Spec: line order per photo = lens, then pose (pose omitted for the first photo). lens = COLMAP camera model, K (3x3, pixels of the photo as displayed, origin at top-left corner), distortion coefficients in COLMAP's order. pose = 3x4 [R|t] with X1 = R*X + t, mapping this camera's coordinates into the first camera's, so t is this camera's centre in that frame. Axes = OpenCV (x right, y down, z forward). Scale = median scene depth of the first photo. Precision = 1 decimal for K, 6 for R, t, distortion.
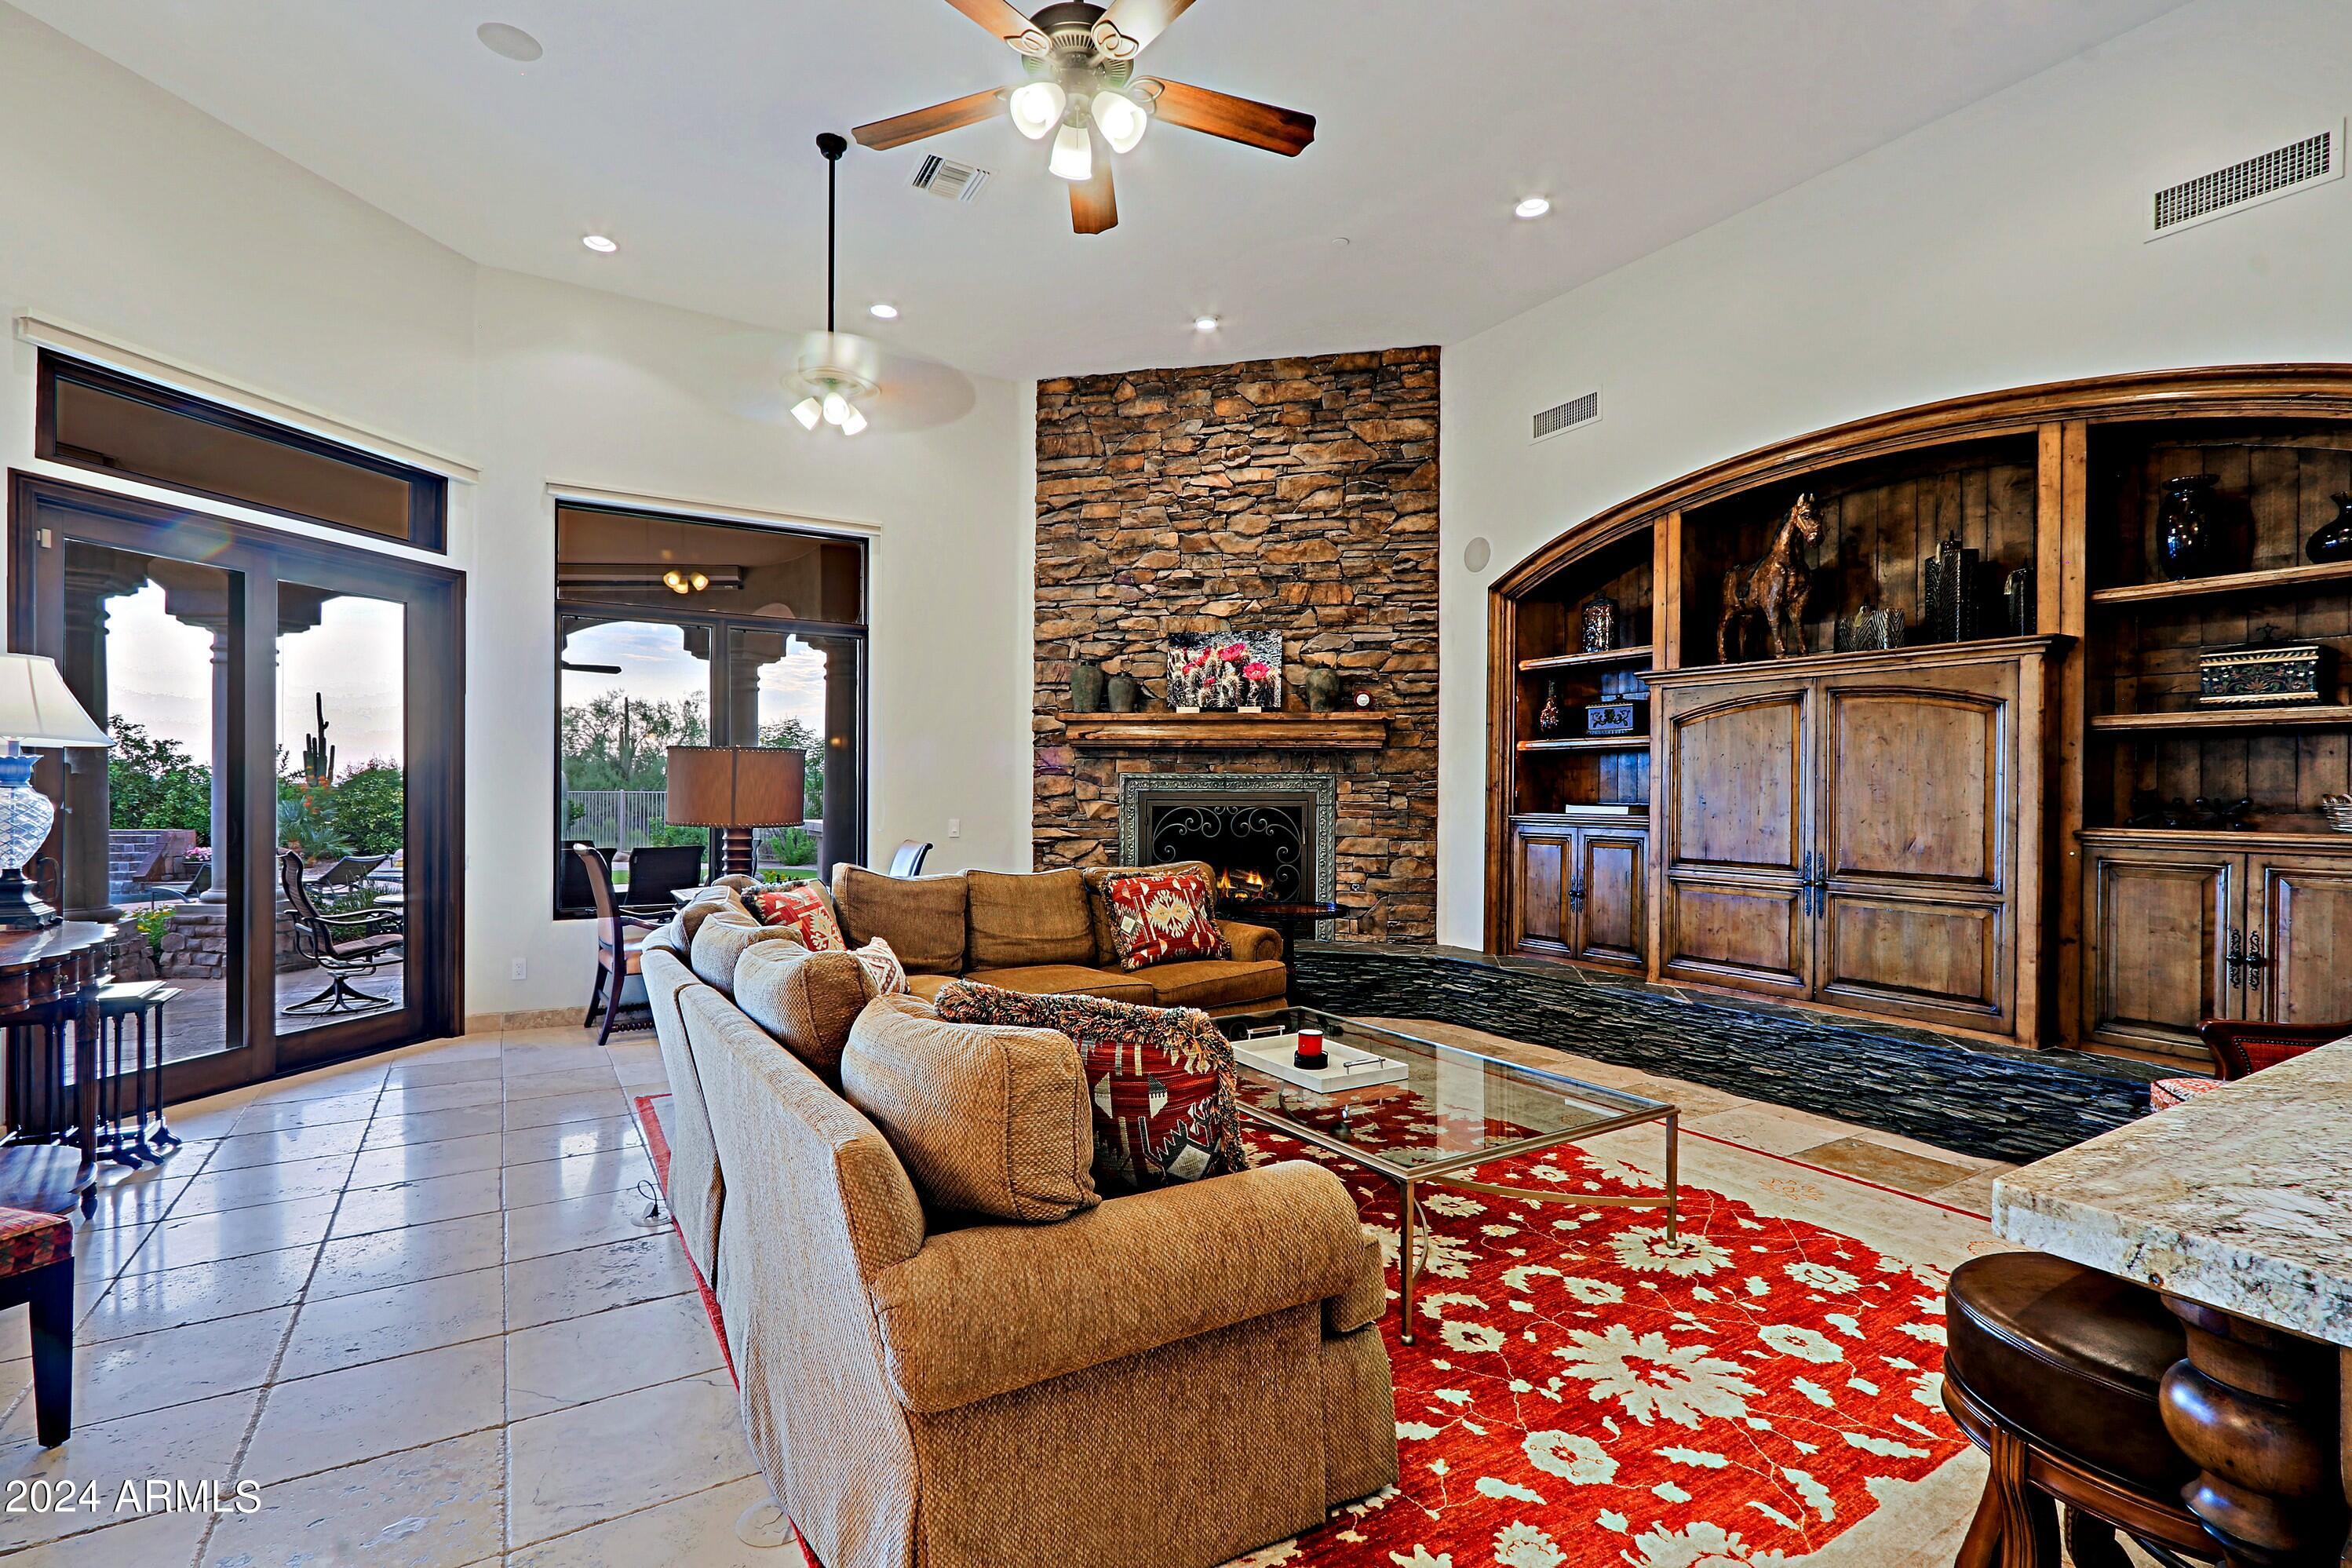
lens RADIAL K [[1083.8, 0, 1160.1], [0, 1083.8, 797.2], [0, 0, 1]] dist [-0.005090, 0.004472]
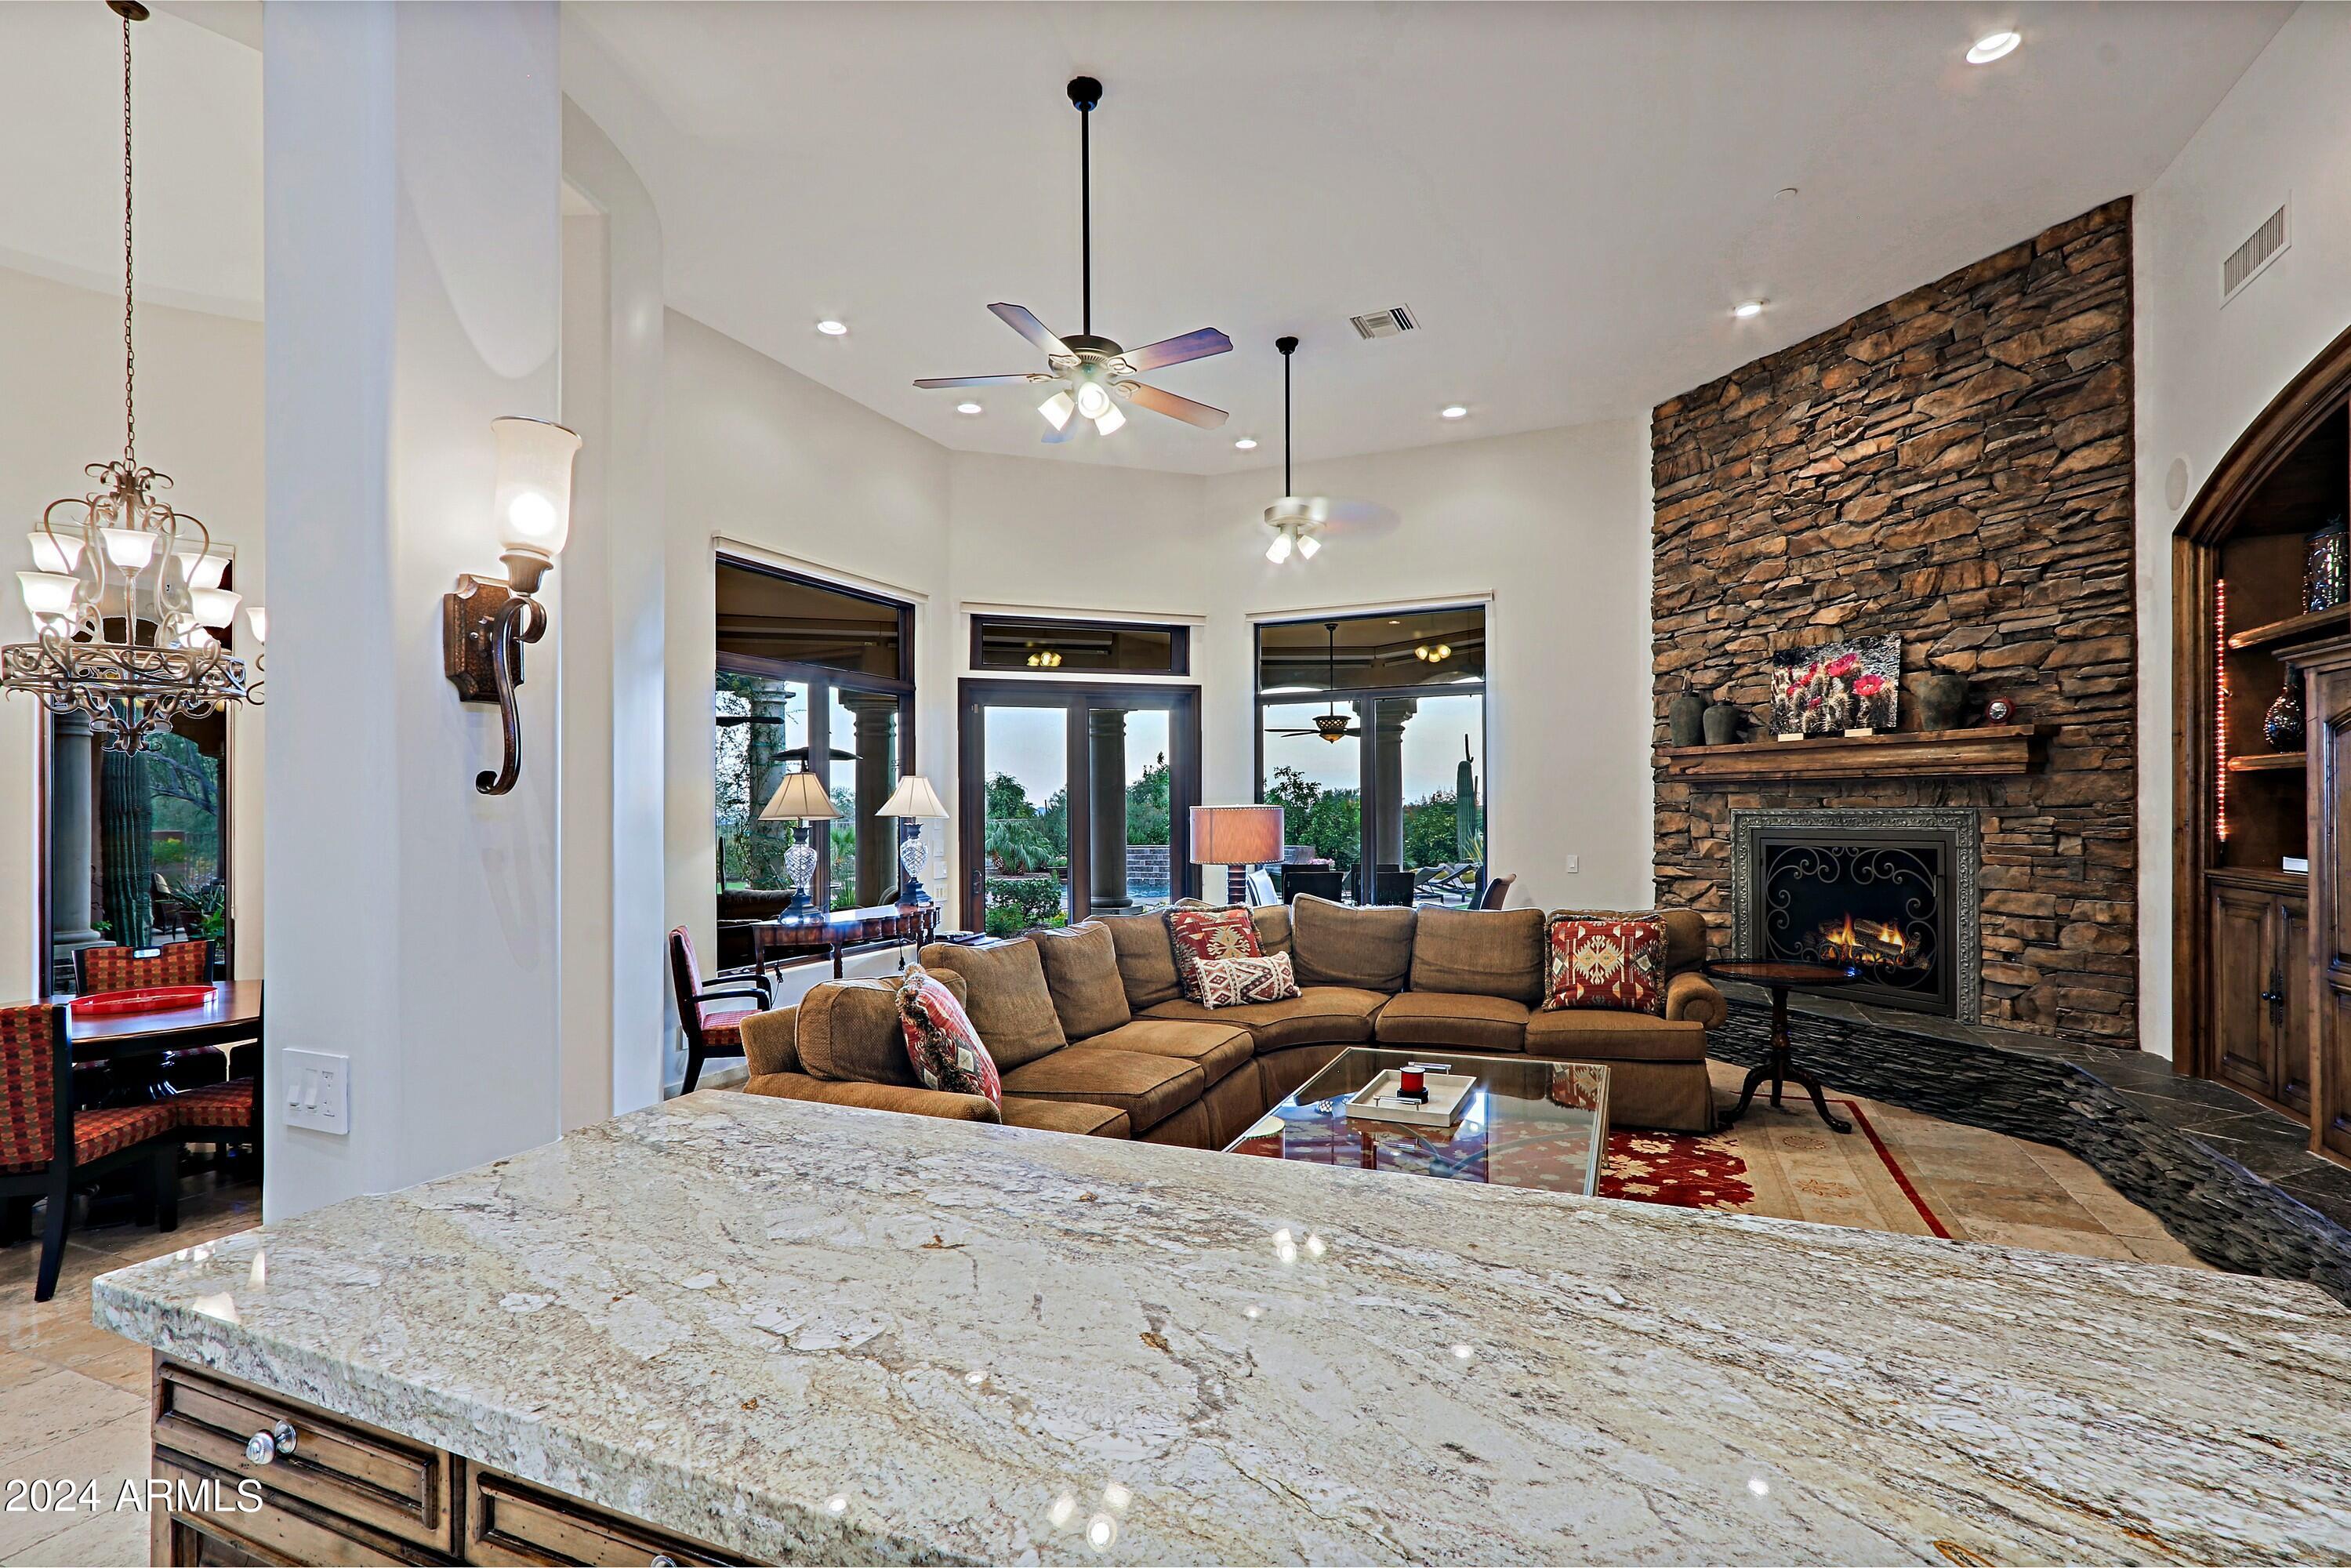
lens RADIAL K [[1082.7, 0, 1190.0], [0, 1082.7, 814.5], [0, 0, 1]] dist [0.000318, 0.000040]
pose [[0.580886, -0.009366, -0.813931, 0.464228], [0.010500, 0.999937, -0.004013, -0.019552], [0.813917, -0.006215, 0.580947, 0.094855]]
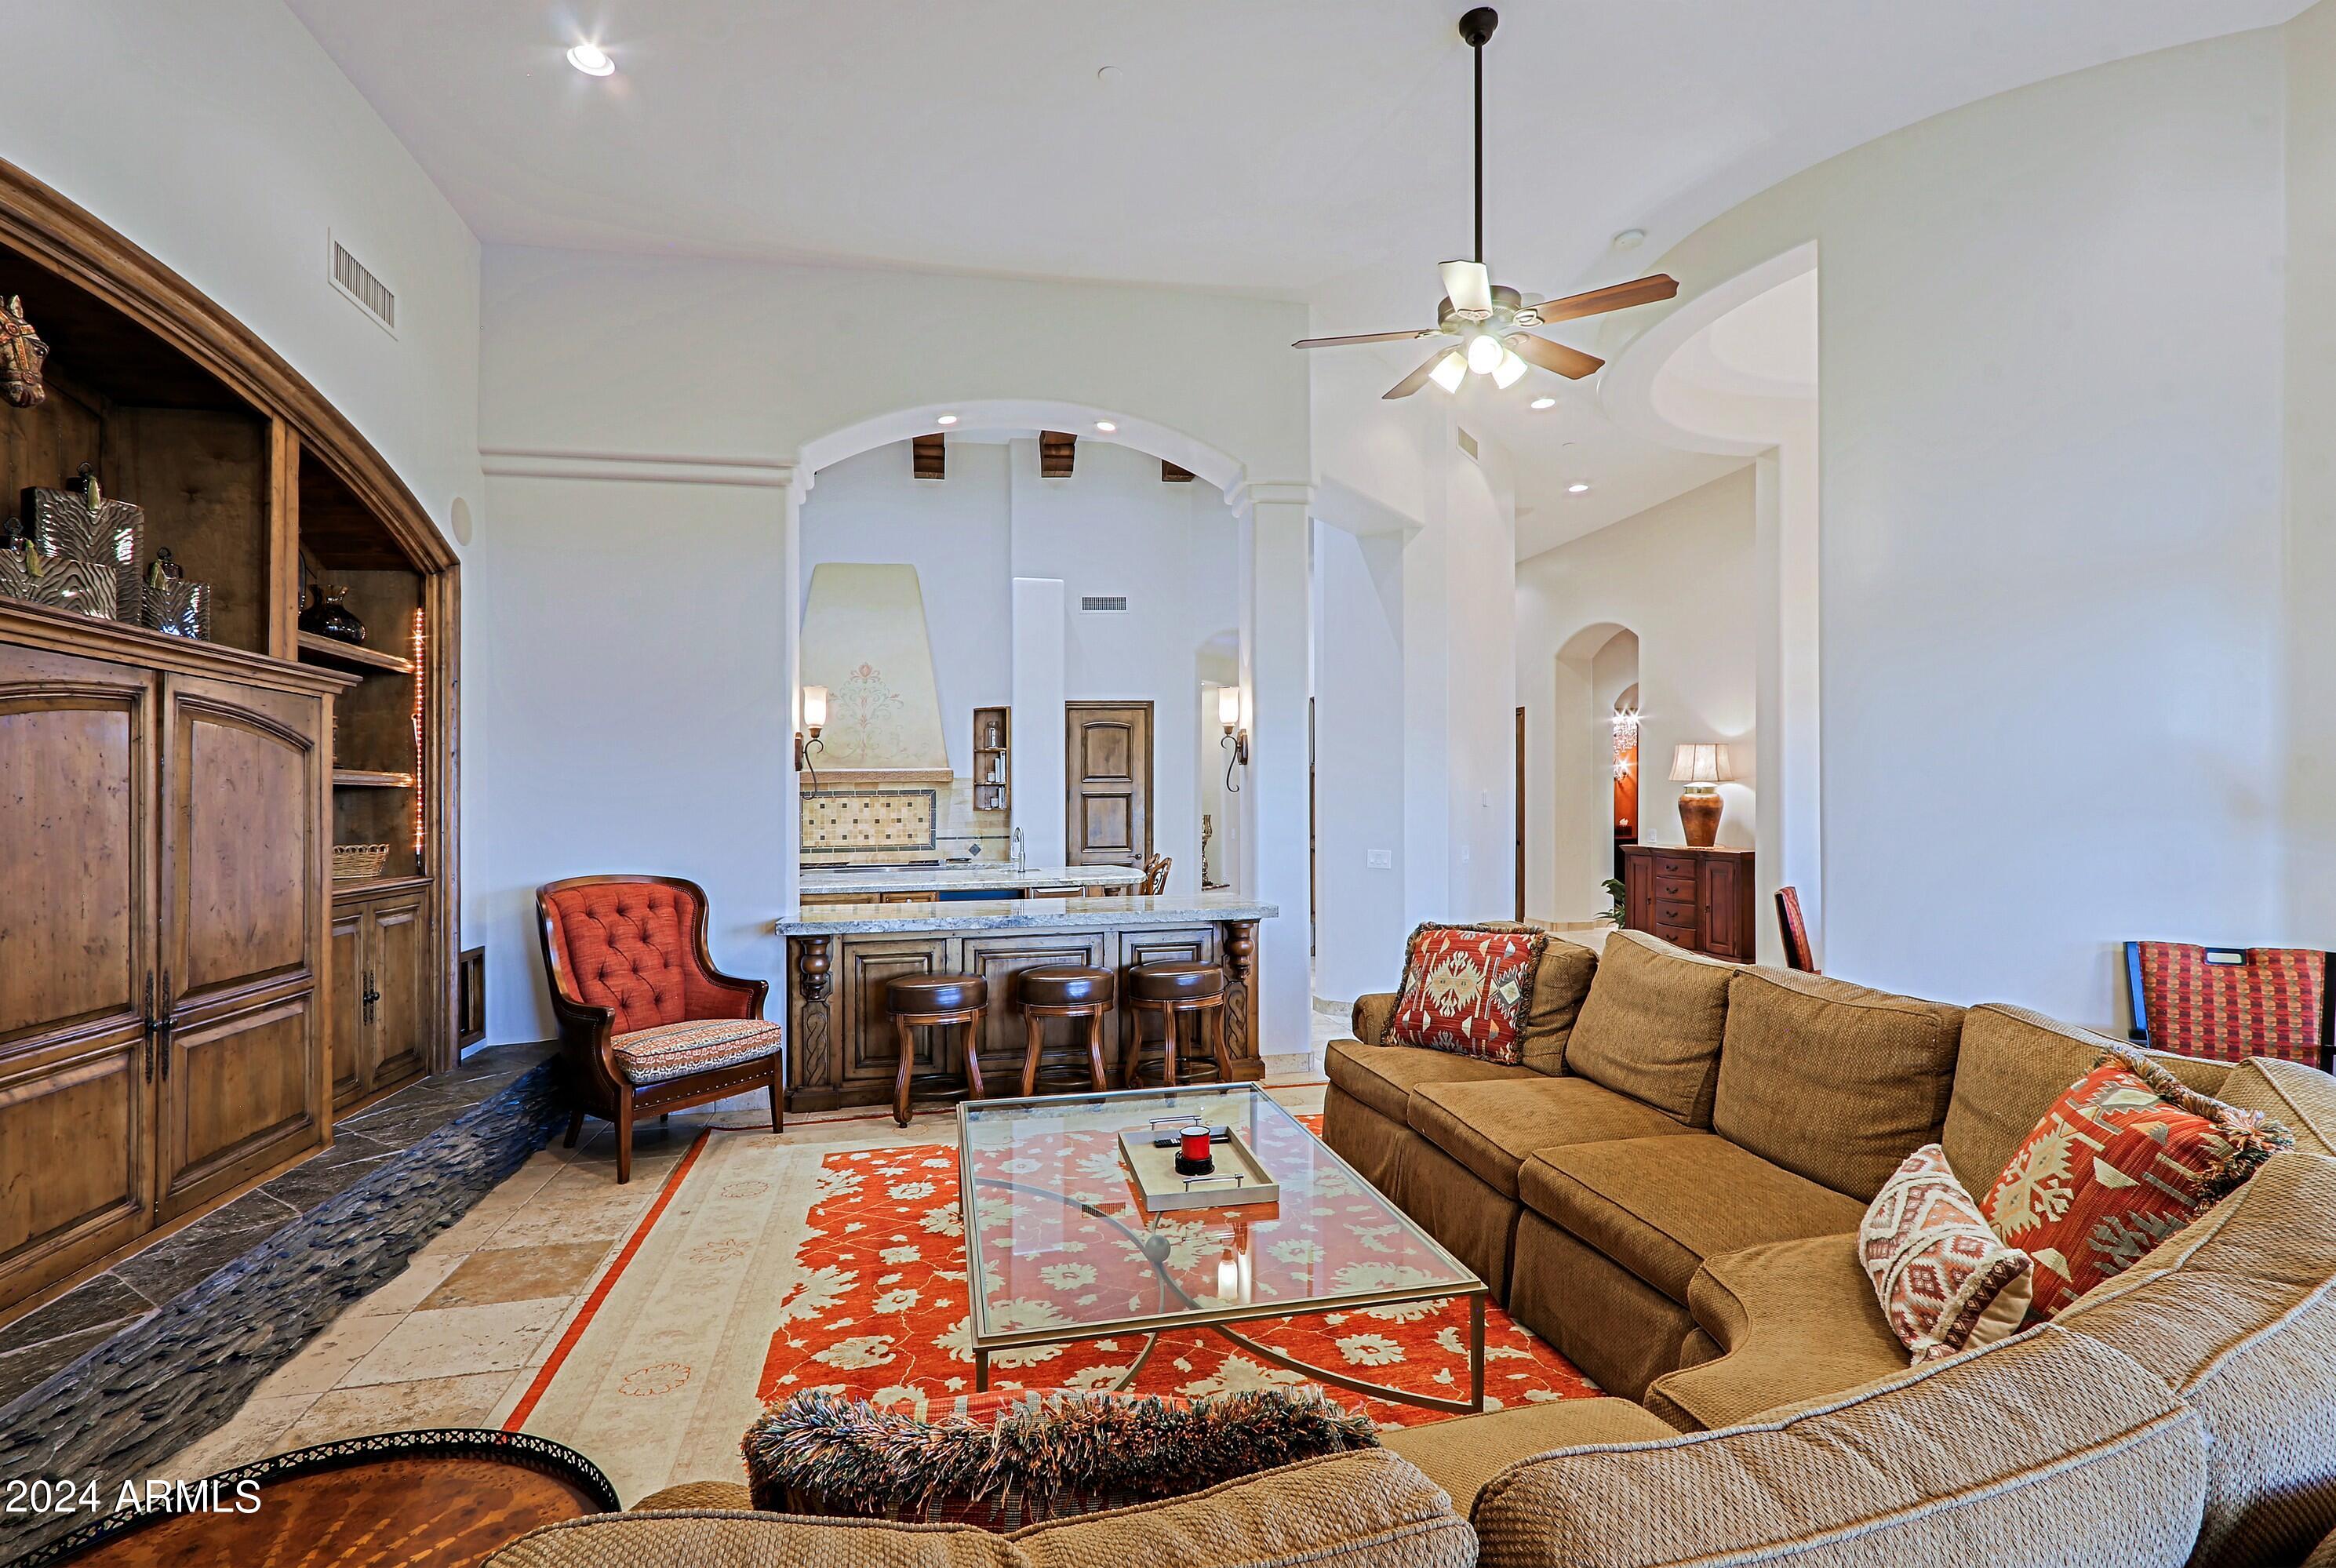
lens RADIAL K [[1091.1, 0, 1150.7], [0, 1091.1, 747.2], [0, 0, 1]] dist [-0.002326, 0.000694]
pose [[-0.933831, 0.025287, 0.356820, -0.079976], [0.011752, 0.999129, -0.040048, -0.027905], [-0.357522, -0.033205, -0.933314, 0.953150]]
